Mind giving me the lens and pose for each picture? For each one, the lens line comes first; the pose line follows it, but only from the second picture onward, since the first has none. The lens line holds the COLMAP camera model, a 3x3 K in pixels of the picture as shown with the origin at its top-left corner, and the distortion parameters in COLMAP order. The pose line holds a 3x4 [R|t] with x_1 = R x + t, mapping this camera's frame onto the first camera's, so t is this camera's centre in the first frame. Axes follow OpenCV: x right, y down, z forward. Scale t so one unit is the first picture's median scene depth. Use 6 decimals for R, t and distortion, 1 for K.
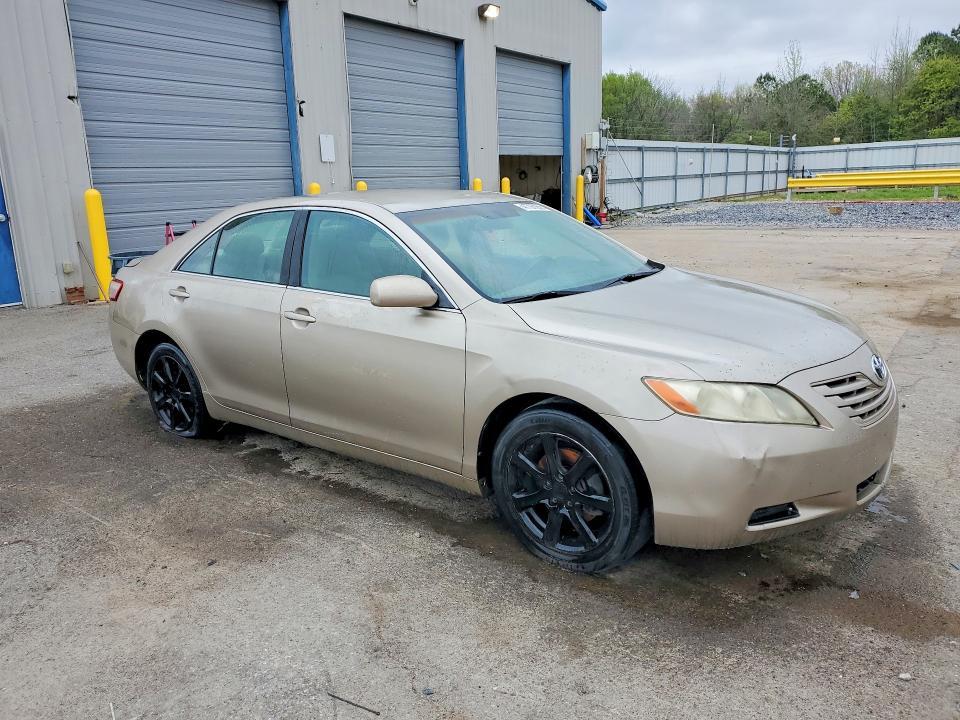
lens RADIAL K [[762.6, 0, 480.0], [0, 762.6, 360.0], [0, 0, 1]] dist [0.012648, 0.009808]
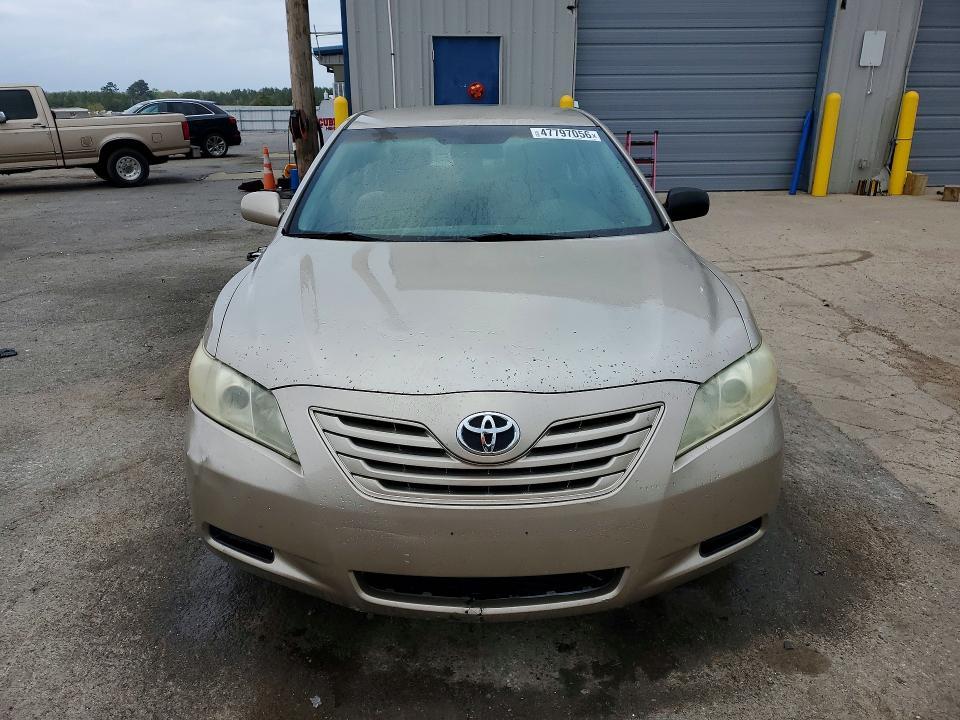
lens RADIAL K [[754.6, 0, 464.9], [0, 754.6, 375.7], [0, 0, 1]] dist [0.013191, 0.007857]
pose [[0.618098, 0.295911, -0.728280, 0.891317], [-0.194547, 0.955208, 0.223002, -0.158444], [0.761648, 0.003848, 0.647980, 0.564527]]
